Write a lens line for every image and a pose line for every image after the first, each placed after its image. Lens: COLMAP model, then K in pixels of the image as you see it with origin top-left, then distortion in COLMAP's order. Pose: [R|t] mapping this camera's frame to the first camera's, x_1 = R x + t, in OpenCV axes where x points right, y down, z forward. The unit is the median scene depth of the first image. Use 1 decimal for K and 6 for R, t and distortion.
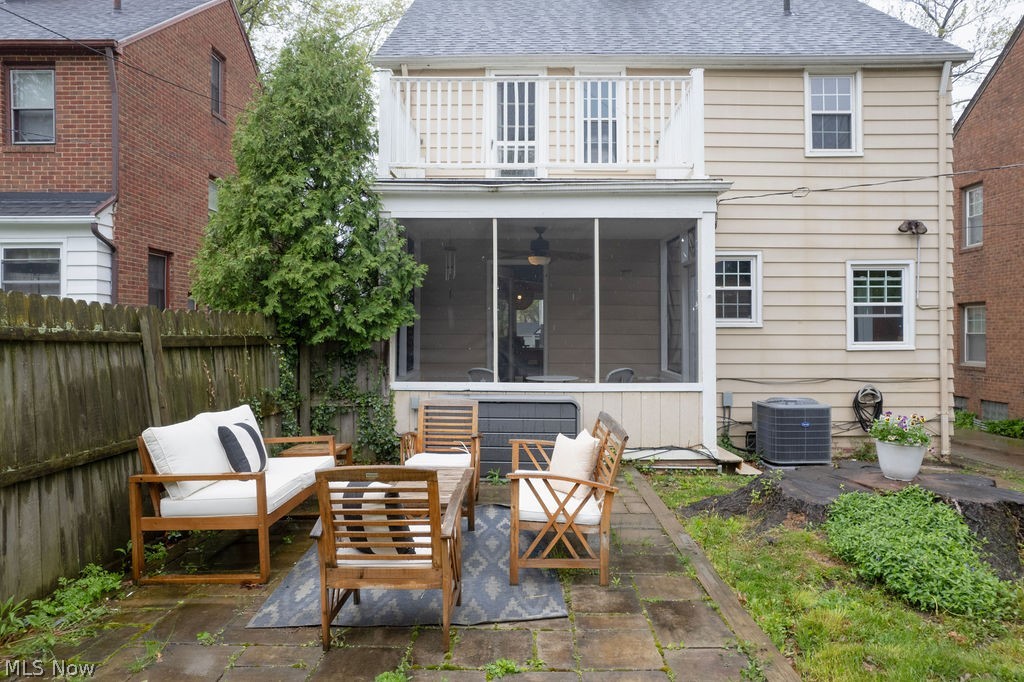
lens RADIAL K [[674.6, 0, 512.5], [0, 674.6, 336.7], [0, 0, 1]] dist [-0.034261, 0.025220]
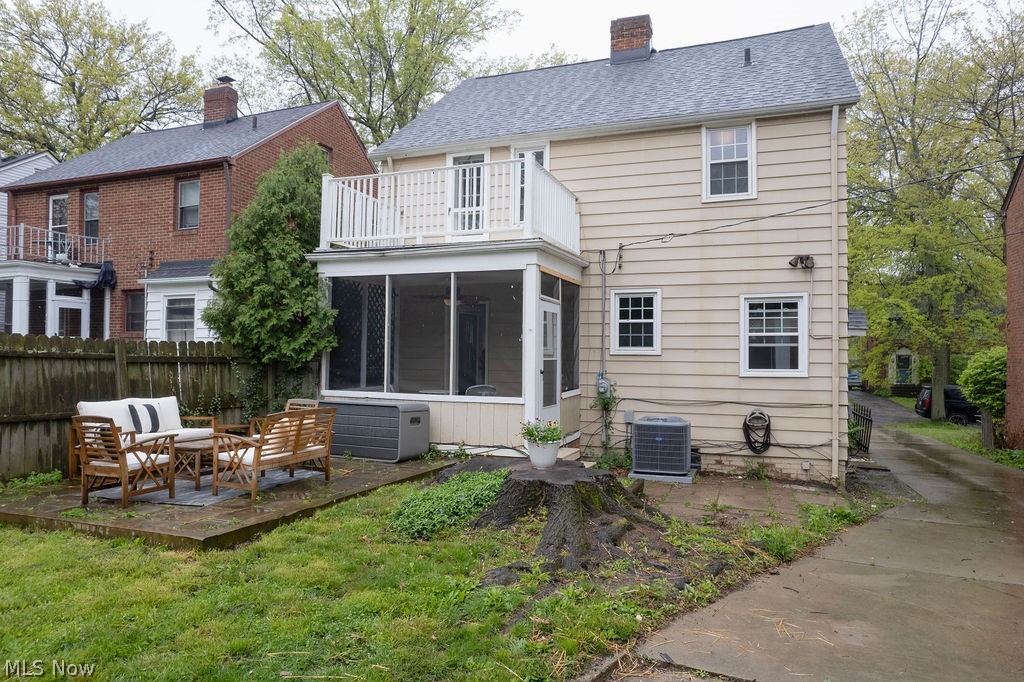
lens RADIAL K [[674.6, 0, 516.0], [0, 674.6, 346.5], [0, 0, 1]] dist [-0.034261, 0.025220]
pose [[0.934885, 0.004155, -0.354927, 0.548106], [-0.012773, 0.999678, -0.021941, 0.000057], [0.354721, 0.025046, 0.934637, -0.155762]]
